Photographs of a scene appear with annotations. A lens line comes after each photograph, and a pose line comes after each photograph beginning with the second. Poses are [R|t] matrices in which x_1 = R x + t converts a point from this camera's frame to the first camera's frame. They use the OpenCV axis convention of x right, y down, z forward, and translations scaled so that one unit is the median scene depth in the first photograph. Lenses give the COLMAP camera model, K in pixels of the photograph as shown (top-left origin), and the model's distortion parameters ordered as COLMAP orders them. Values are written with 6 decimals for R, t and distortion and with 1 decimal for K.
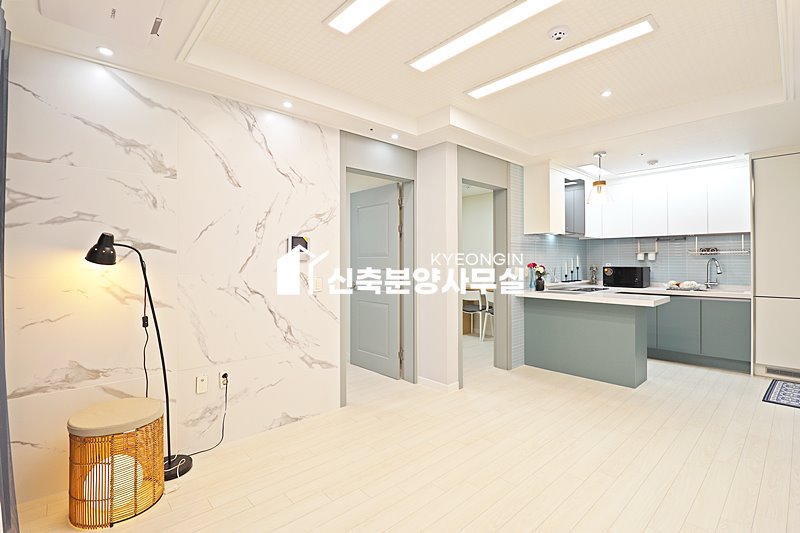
lens RADIAL K [[368.1, 0, 400.2], [0, 368.1, 258.7], [0, 0, 1]] dist [-0.004161, -0.010002]
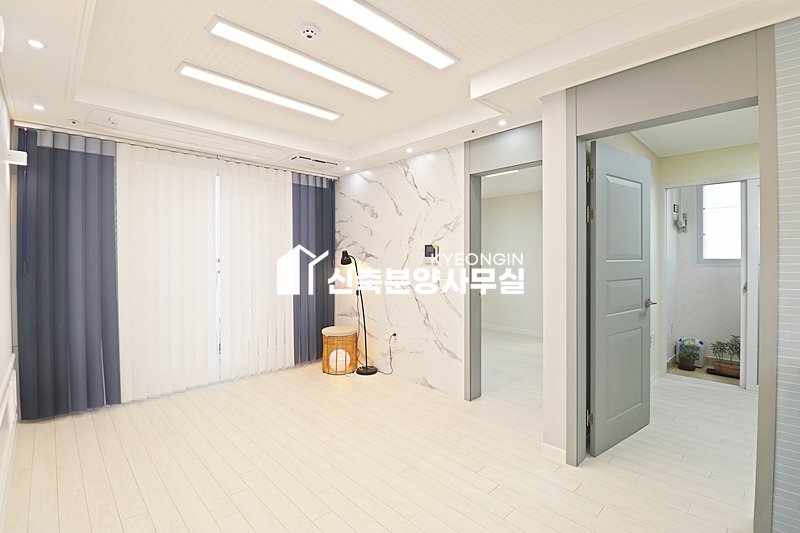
lens RADIAL K [[368.1, 0, 401.8], [0, 368.1, 259.9], [0, 0, 1]] dist [-0.004161, -0.010002]
pose [[0.034598, 0.008121, -0.999368, 0.733892], [0.008203, 0.999931, 0.008409, -0.014068], [0.999368, -0.008489, 0.034529, 0.630544]]
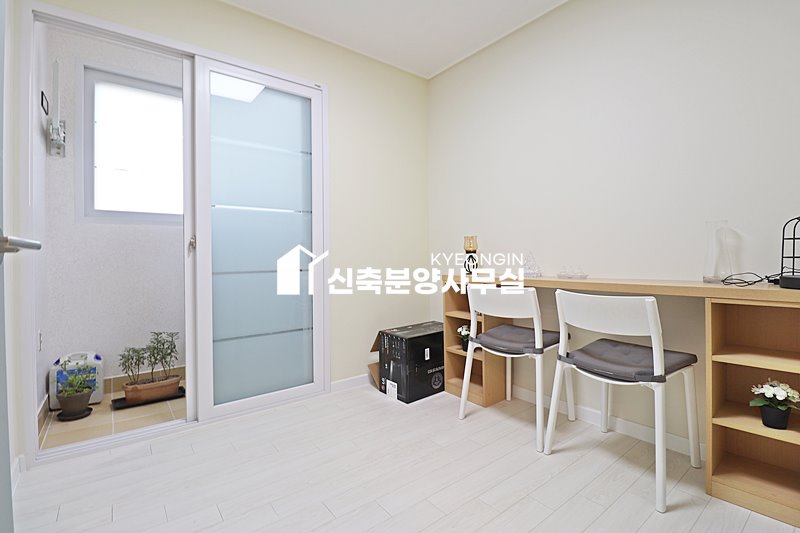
lens RADIAL K [[368.1, 0, 401.5], [0, 368.1, 258.1], [0, 0, 1]] dist [-0.004161, -0.010002]
pose [[0.997693, -0.001909, -0.067853, 0.182280], [0.002911, 0.999888, 0.014682, 0.084819], [0.067818, -0.014846, 0.997587, 1.019625]]
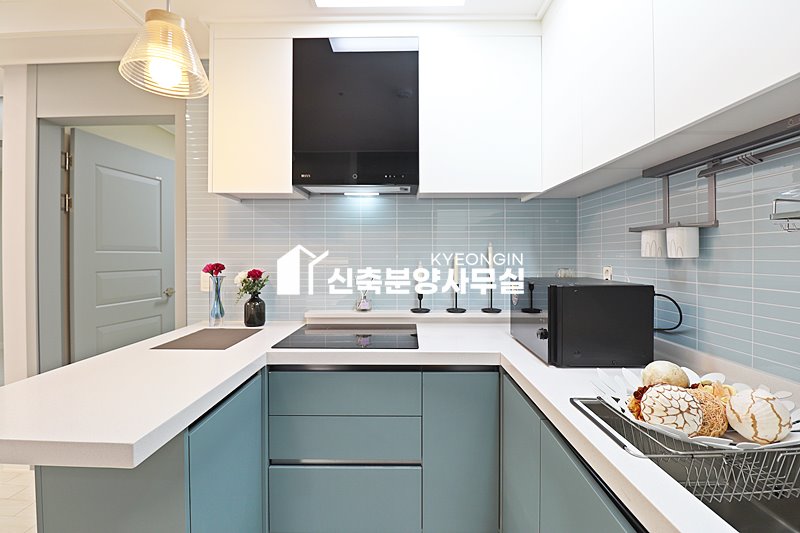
lens RADIAL K [[368.1, 0, 399.5], [0, 368.1, 258.2], [0, 0, 1]] dist [-0.004161, -0.010002]
pose [[0.730740, 0.006152, -0.682628, 0.922991], [0.001852, 0.999938, 0.010994, 0.001360], [0.682653, -0.009297, 0.730683, 0.905409]]
